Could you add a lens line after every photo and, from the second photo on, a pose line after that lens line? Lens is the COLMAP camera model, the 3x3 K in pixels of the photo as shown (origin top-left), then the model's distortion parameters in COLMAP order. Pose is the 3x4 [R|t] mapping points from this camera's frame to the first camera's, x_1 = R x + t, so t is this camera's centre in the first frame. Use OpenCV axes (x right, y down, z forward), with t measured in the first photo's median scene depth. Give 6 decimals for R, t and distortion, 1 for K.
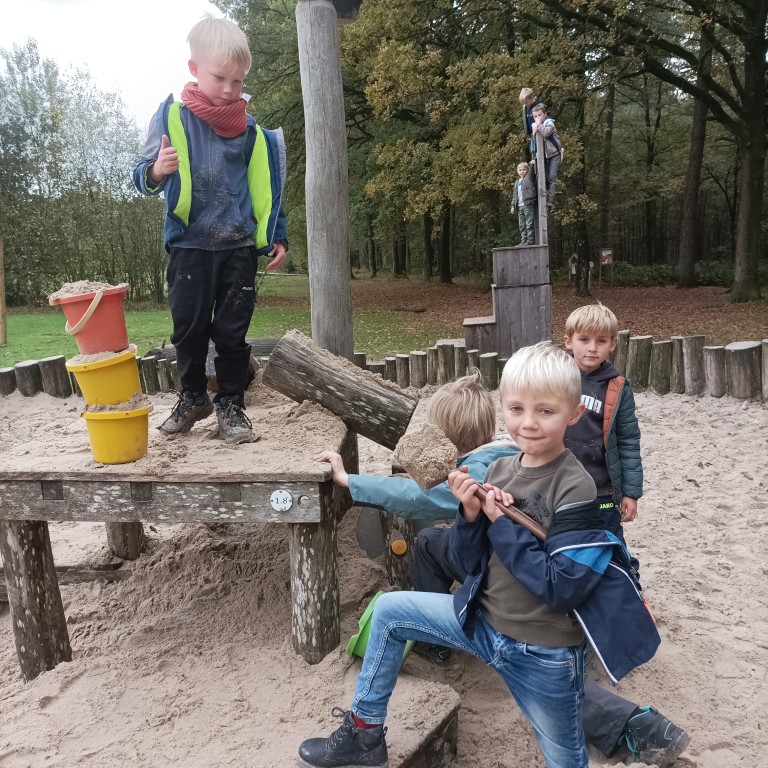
lens RADIAL K [[759.1, 0, 384.0], [0, 759.1, 384.0], [0, 0, 1]] dist [0.032765, -0.023232]
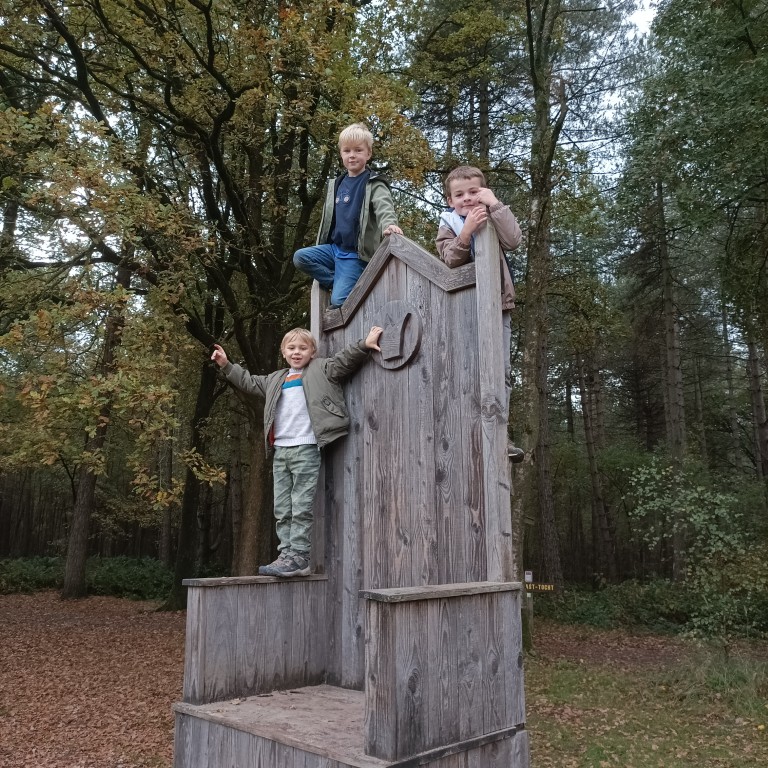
lens RADIAL K [[759.1, 0, 384.0], [0, 759.1, 384.0], [0, 0, 1]] dist [0.032765, -0.023232]
pose [[0.628760, 0.209628, 0.748810, -0.039122], [0.078361, 0.940993, -0.329228, -0.125632], [-0.773641, 0.265683, 0.575232, 0.656379]]
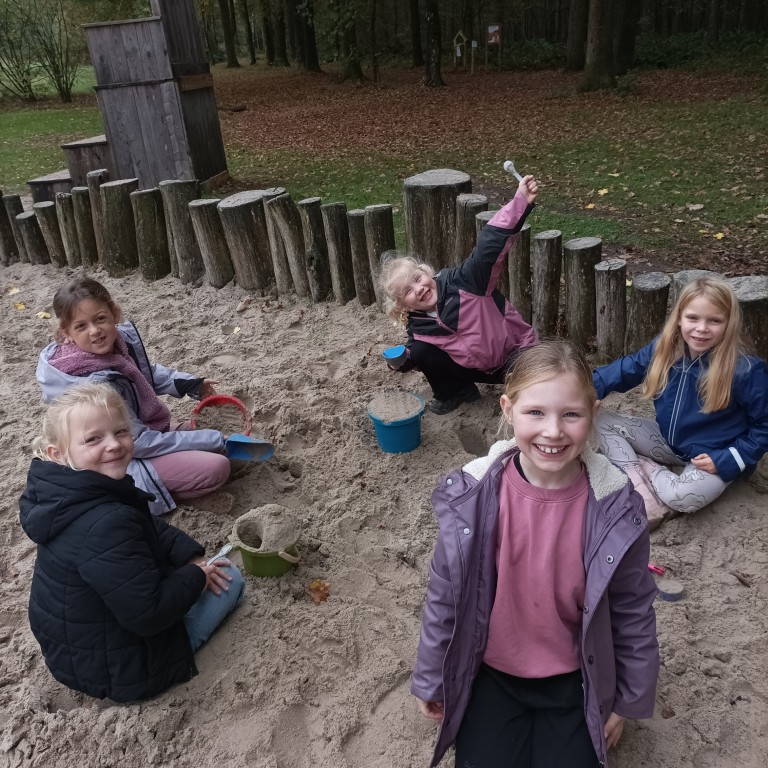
lens RADIAL K [[759.1, 0, 384.0], [0, 759.1, 384.0], [0, 0, 1]] dist [0.032765, -0.023232]
pose [[0.997426, -0.046199, 0.054838, 0.276069], [0.030549, 0.965686, 0.257909, -0.031163], [-0.064871, -0.255570, 0.964612, 0.202248]]
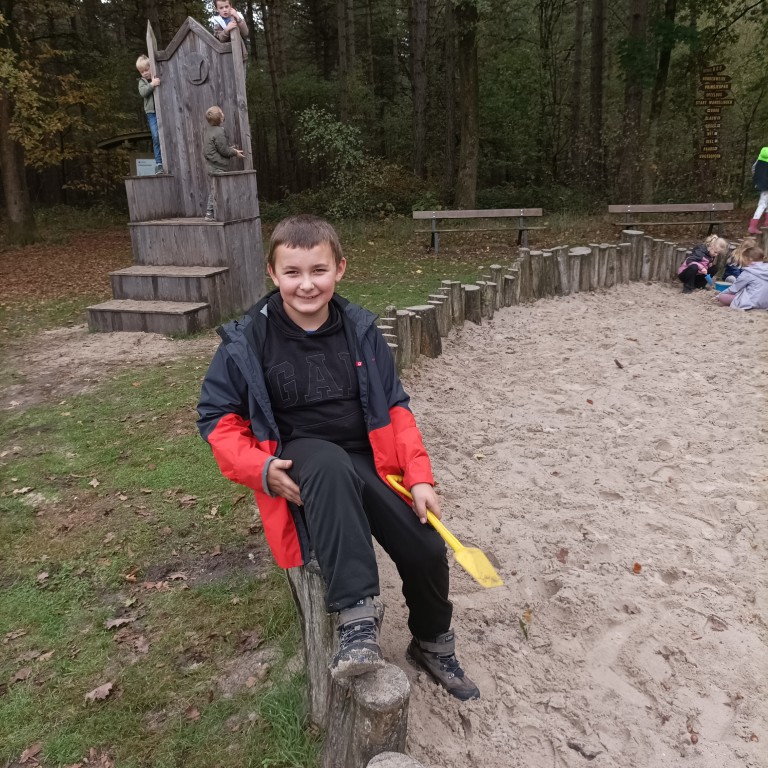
lens RADIAL K [[759.8, 0, 369.1], [0, 759.8, 385.3], [0, 0, 1]] dist [0.035161, -0.016413]
pose [[0.300943, -0.232050, 0.924979, -0.453184], [0.167990, 0.967675, 0.188106, -0.069193], [-0.938729, 0.098779, 0.330197, 0.480397]]
